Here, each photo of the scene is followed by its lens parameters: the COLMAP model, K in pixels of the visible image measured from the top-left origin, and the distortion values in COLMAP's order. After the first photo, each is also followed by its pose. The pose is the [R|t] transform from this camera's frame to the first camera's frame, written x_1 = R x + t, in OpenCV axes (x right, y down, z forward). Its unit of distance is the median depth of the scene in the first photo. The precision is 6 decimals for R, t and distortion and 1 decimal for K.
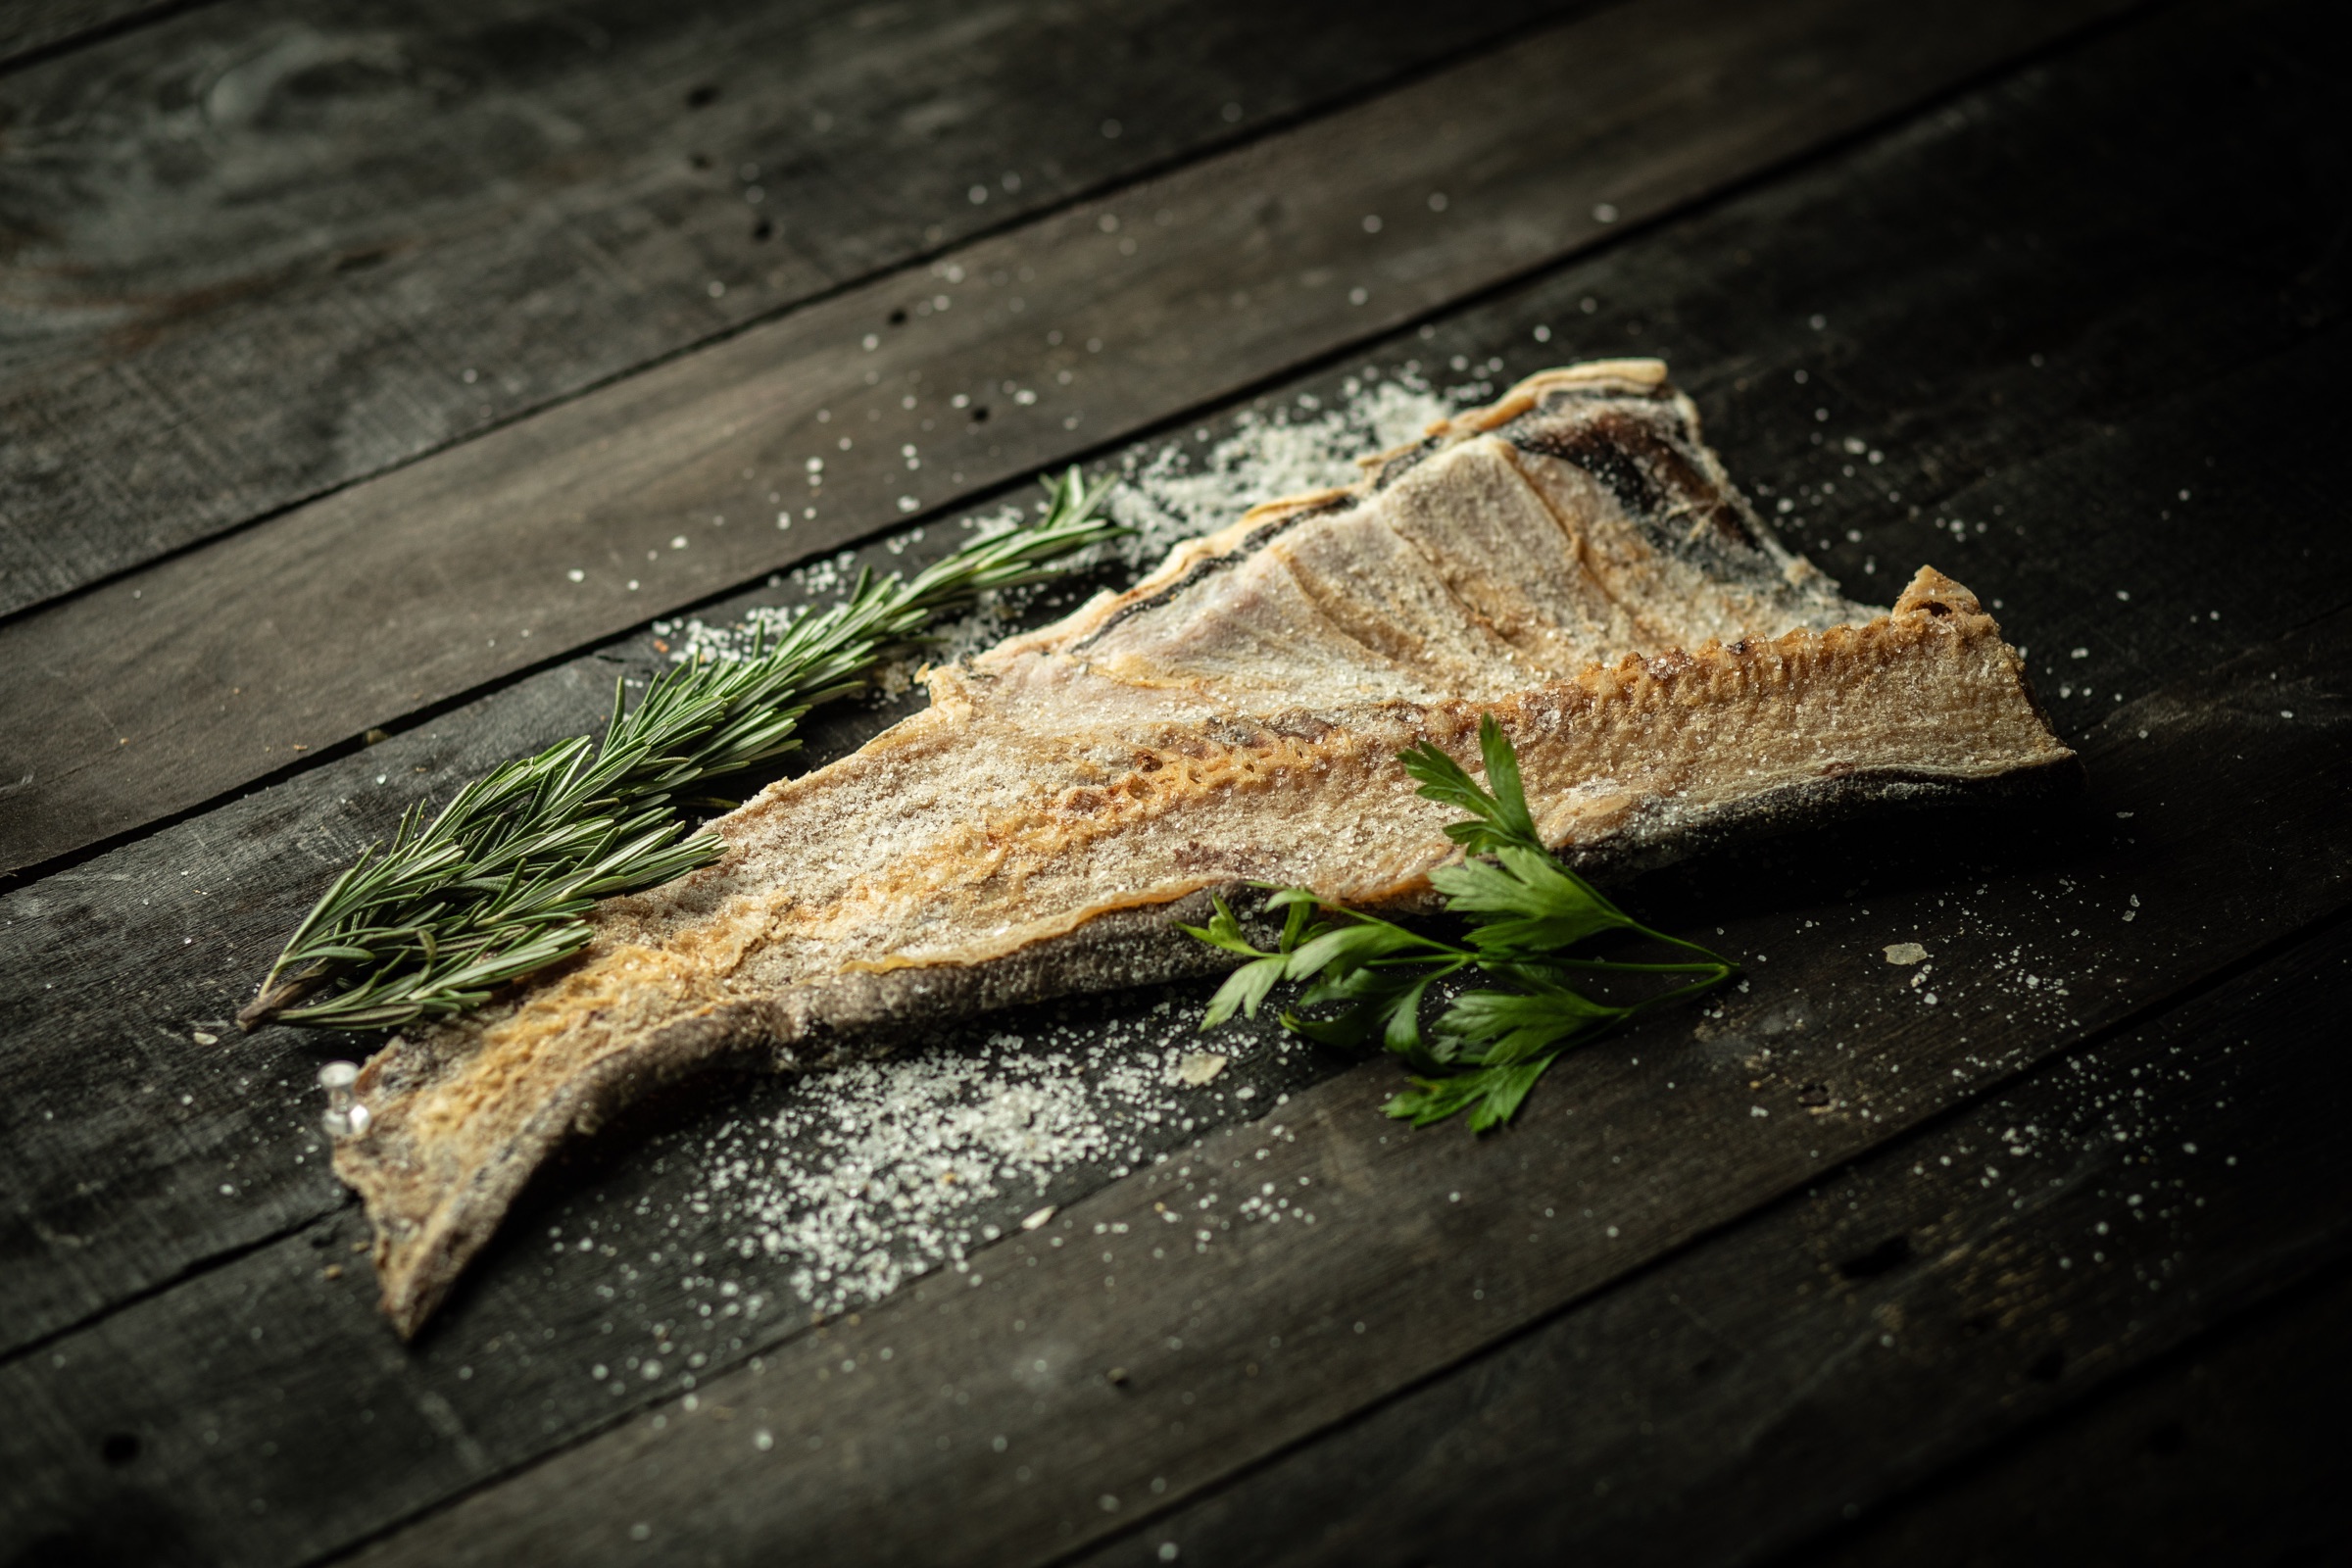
lens RADIAL K [[5763.0, 0, 1176.4], [0, 5763.0, 783.9], [0, 0, 1]] dist [0.029416, 0.000000]
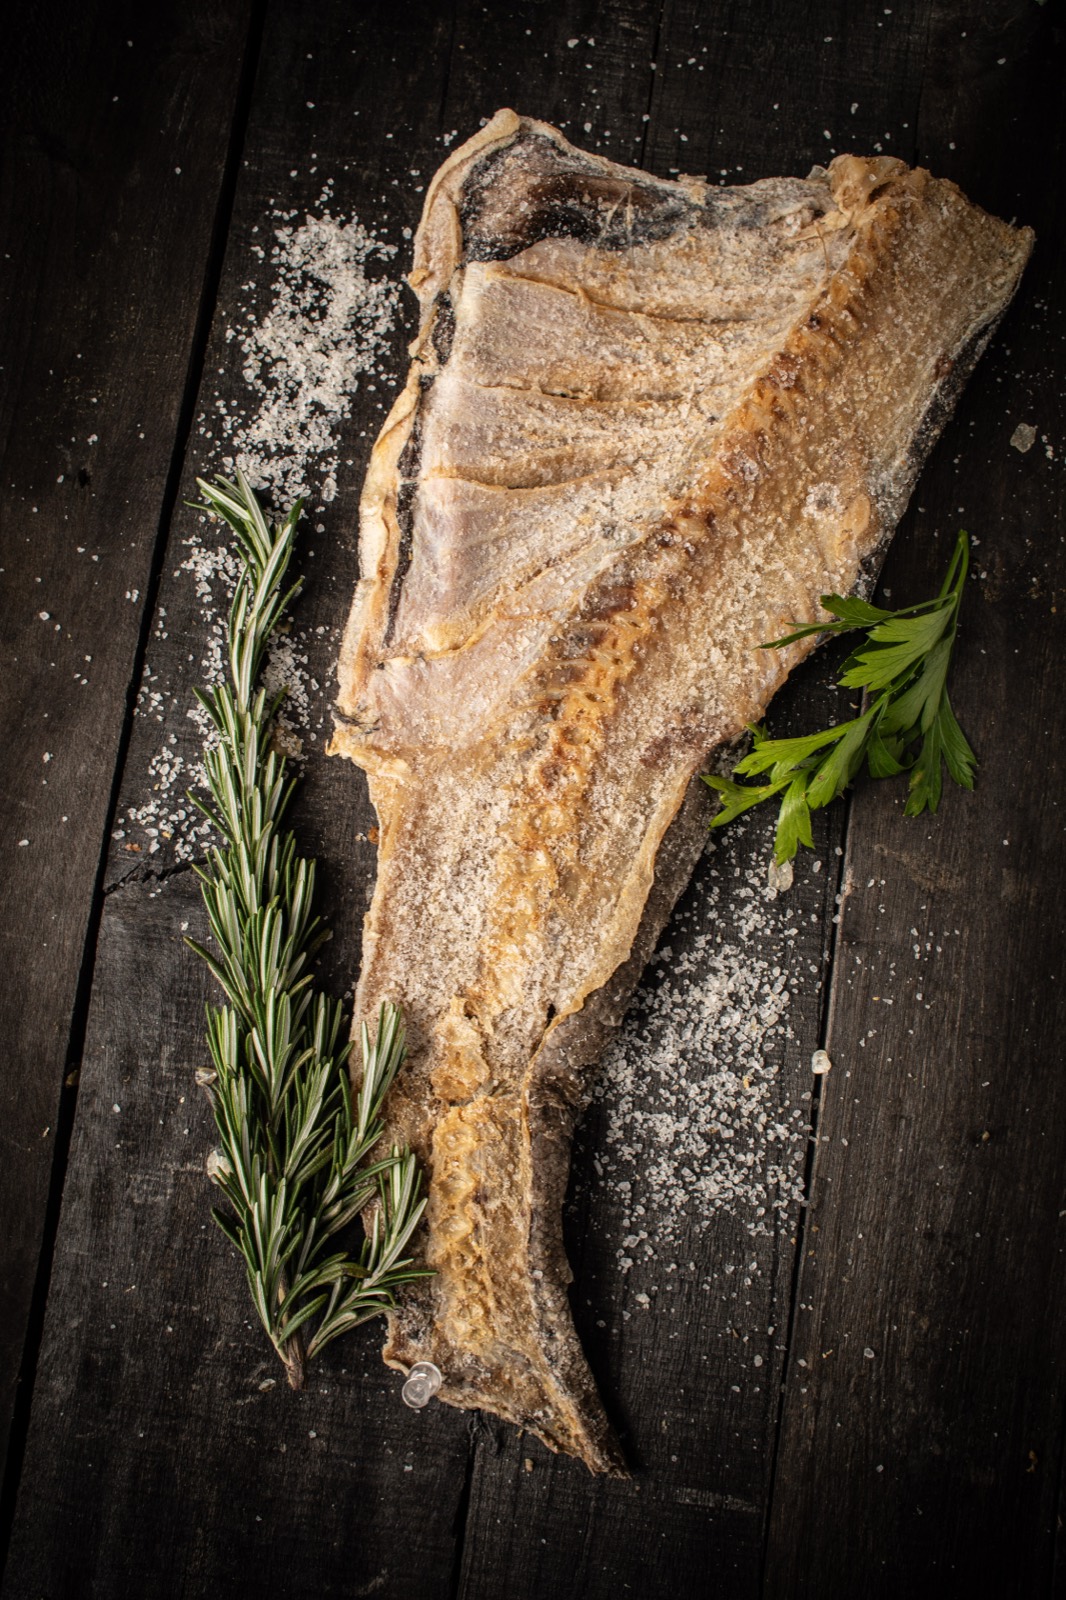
lens RADIAL K [[1296.7, 0, 529.3], [0, 1296.7, 804.7], [0, 0, 1]] dist [-0.086424, 0.008833]
pose [[0.674697, -0.734700, 0.070717, -0.045294], [0.466365, 0.498607, 0.730681, -0.210778], [-0.572091, -0.460008, 0.679047, 0.804275]]
